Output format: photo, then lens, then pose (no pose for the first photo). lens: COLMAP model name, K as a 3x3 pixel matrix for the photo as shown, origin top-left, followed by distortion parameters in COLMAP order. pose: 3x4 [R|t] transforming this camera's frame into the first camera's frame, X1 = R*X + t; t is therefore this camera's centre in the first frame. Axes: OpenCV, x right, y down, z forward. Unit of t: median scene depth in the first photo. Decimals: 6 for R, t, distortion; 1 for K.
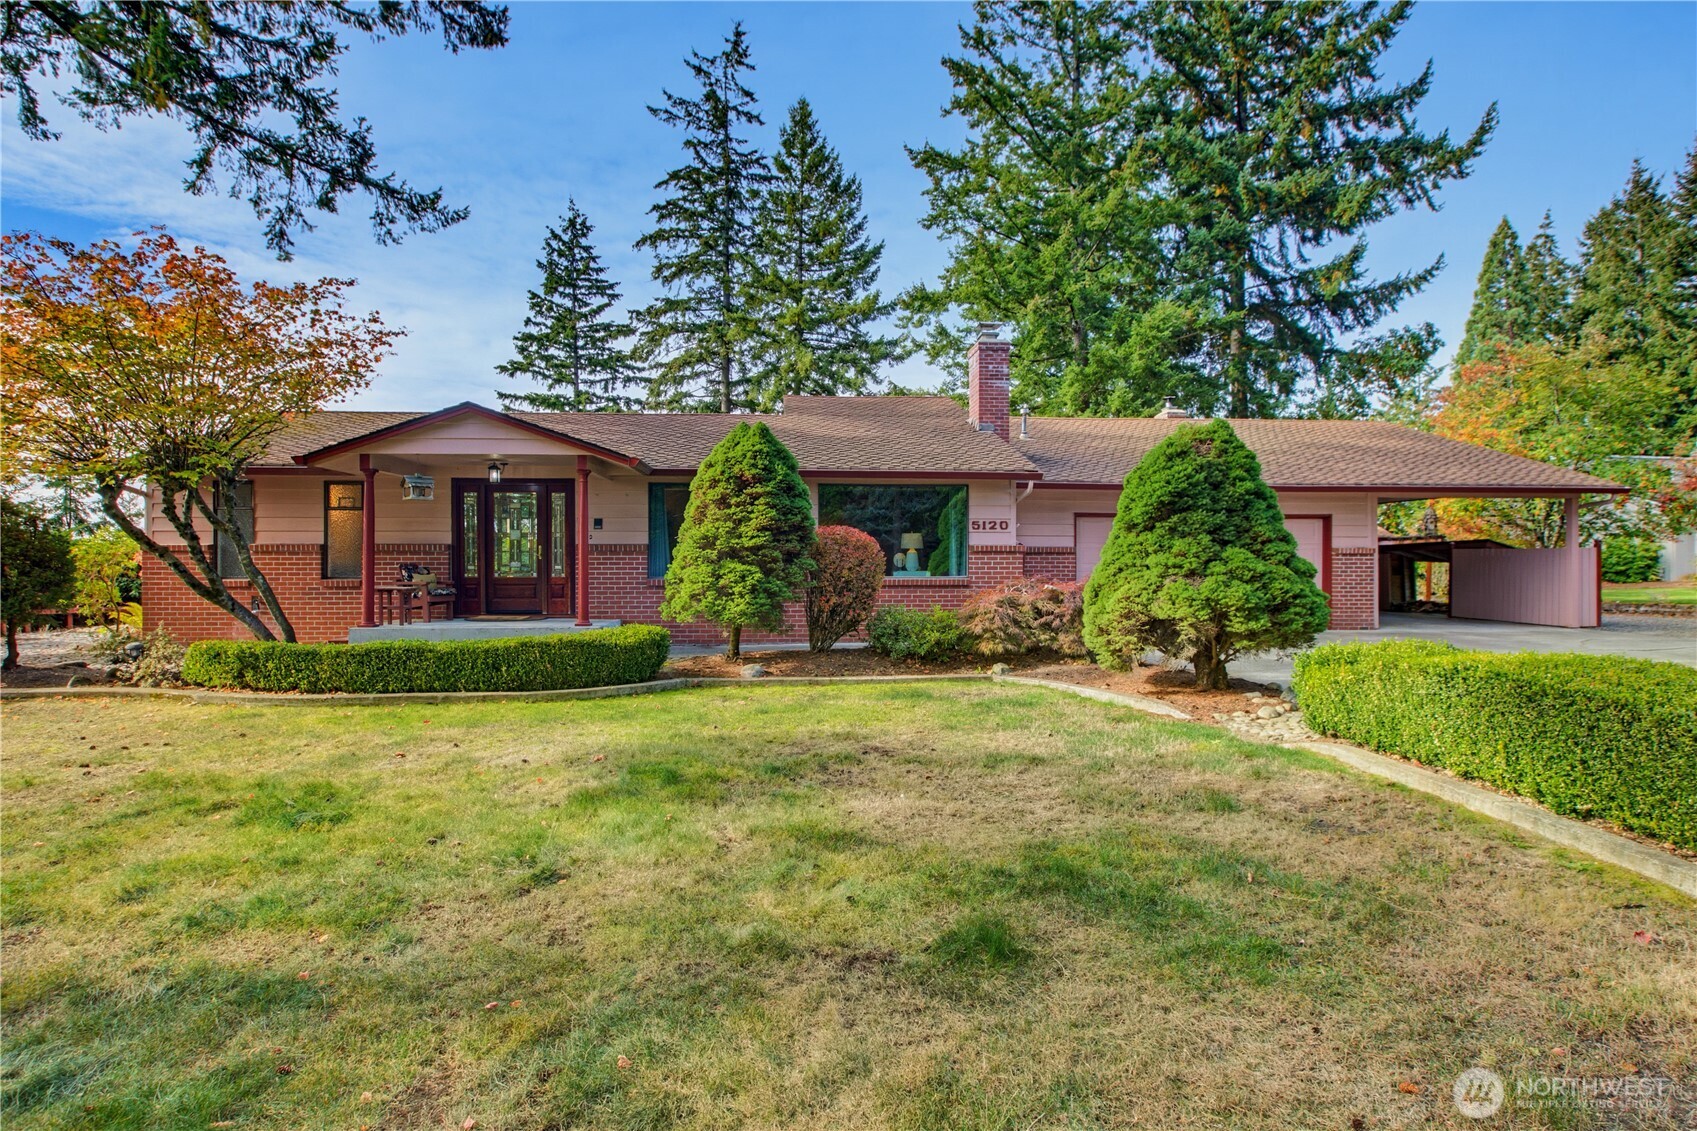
lens RADIAL K [[858.9, 0, 821.3], [0, 858.9, 567.6], [0, 0, 1]] dist [-0.001350, -0.000021]
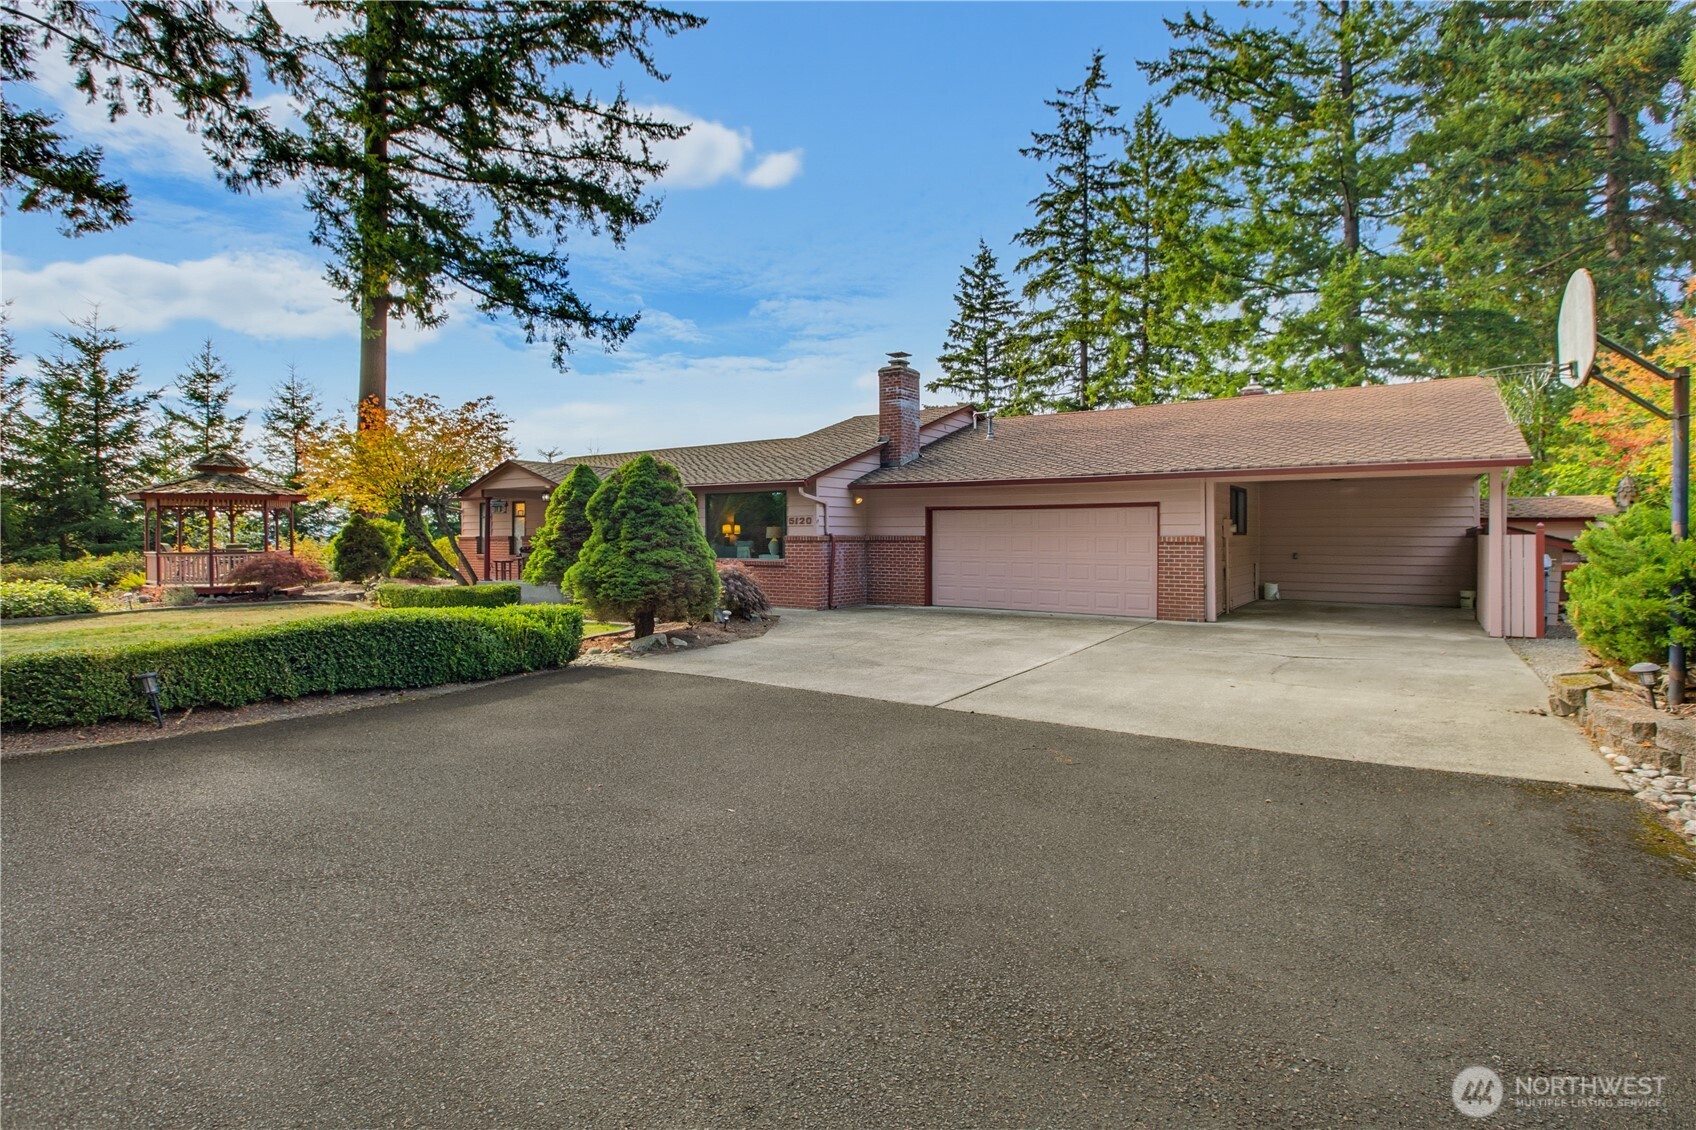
lens RADIAL K [[773.3, 0, 858.3], [0, 773.3, 544.2], [0, 0, 1]] dist [0.002373, 0.000253]
pose [[0.812696, 0.006877, -0.582647, 0.234686], [-0.005308, 0.999976, 0.004399, -0.004558], [0.582663, -0.000482, 0.812714, 0.017586]]
